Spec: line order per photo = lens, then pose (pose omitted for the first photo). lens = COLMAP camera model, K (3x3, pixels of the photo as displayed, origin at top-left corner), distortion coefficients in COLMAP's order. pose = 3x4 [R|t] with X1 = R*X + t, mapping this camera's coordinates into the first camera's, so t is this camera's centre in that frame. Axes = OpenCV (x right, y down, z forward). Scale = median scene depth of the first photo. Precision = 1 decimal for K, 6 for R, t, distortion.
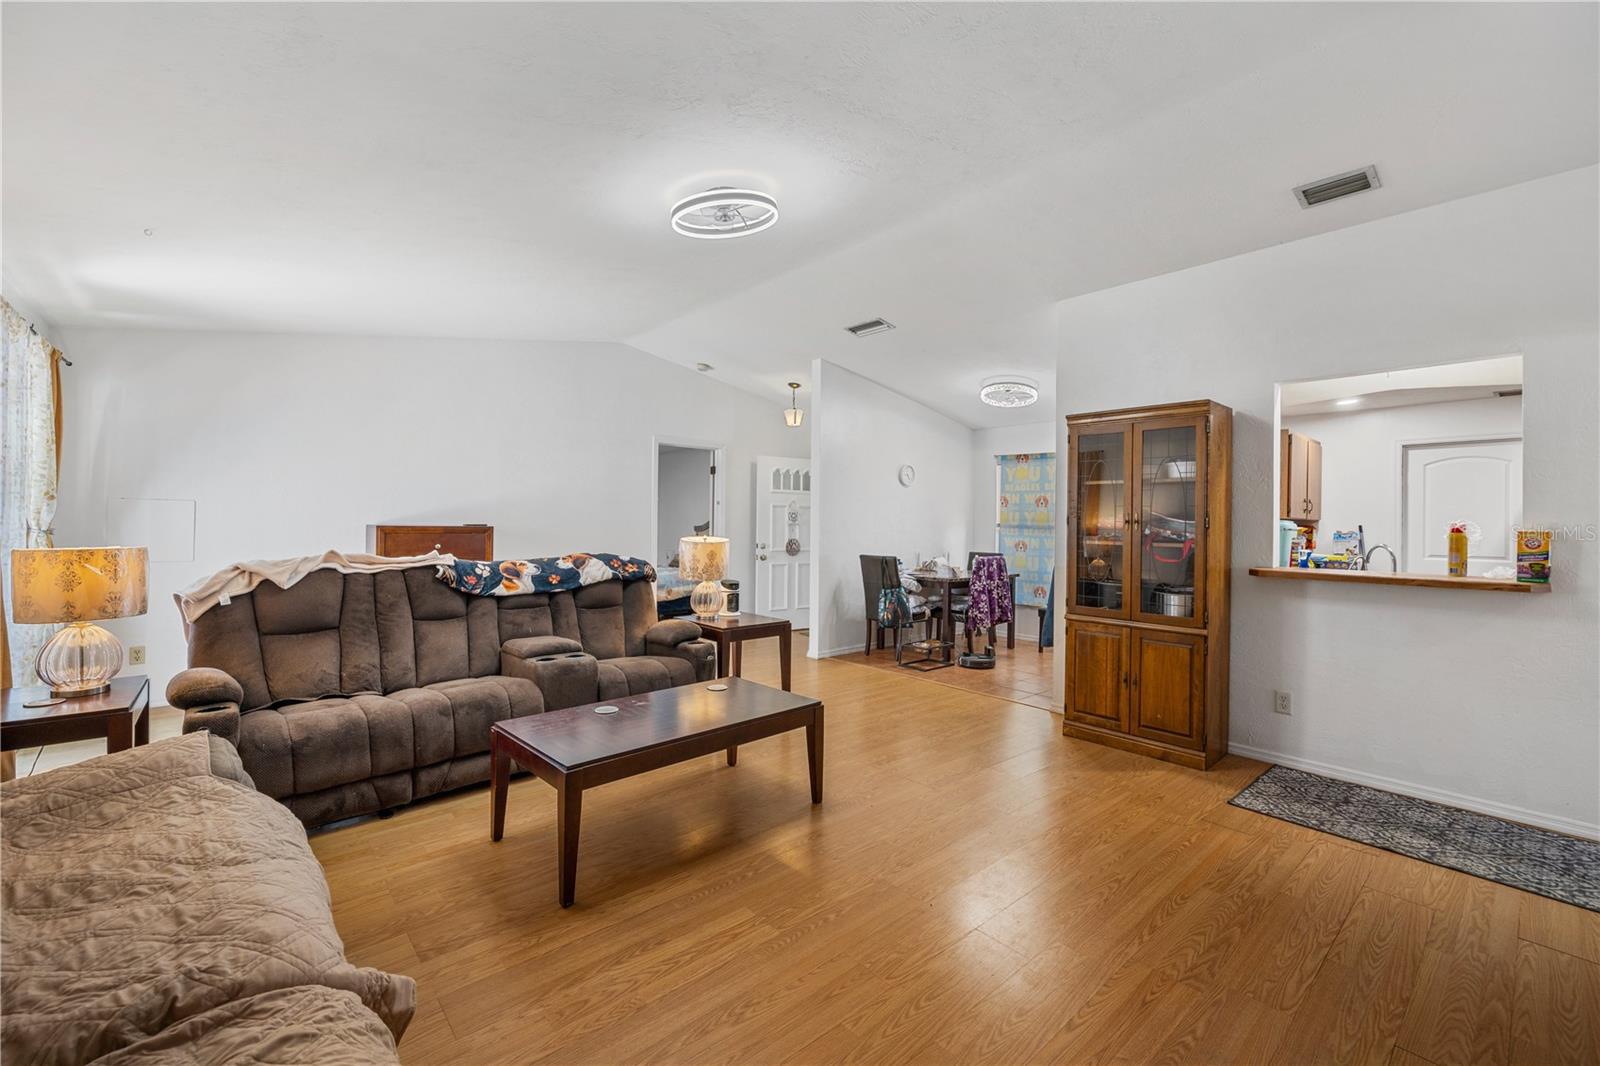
lens RADIAL K [[651.9, 0, 806.0], [0, 651.9, 529.4], [0, 0, 1]] dist [0.002017, -0.000019]
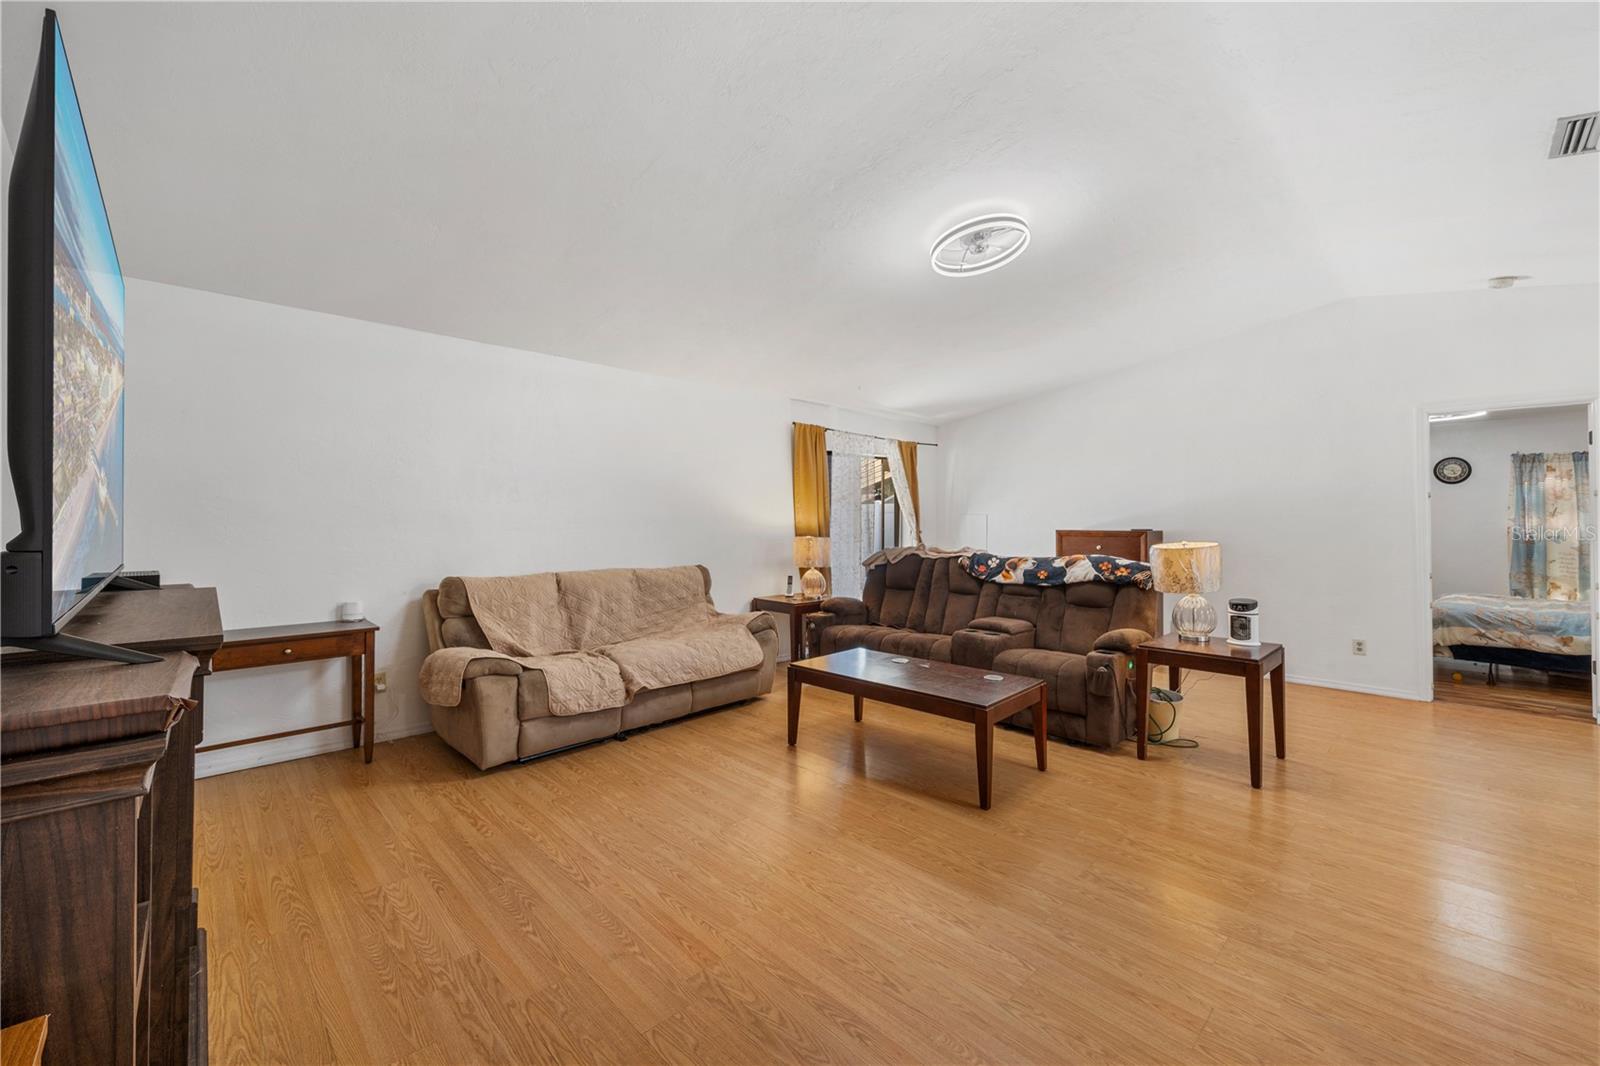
lens RADIAL K [[633.3, 0, 796.9], [0, 633.3, 521.2], [0, 0, 1]] dist [-0.003919, -0.000173]
pose [[0.054234, -0.012477, -0.998450, 0.757247], [-0.010561, 0.999859, -0.013069, 0.000015], [0.998472, 0.011253, 0.054095, 0.521099]]
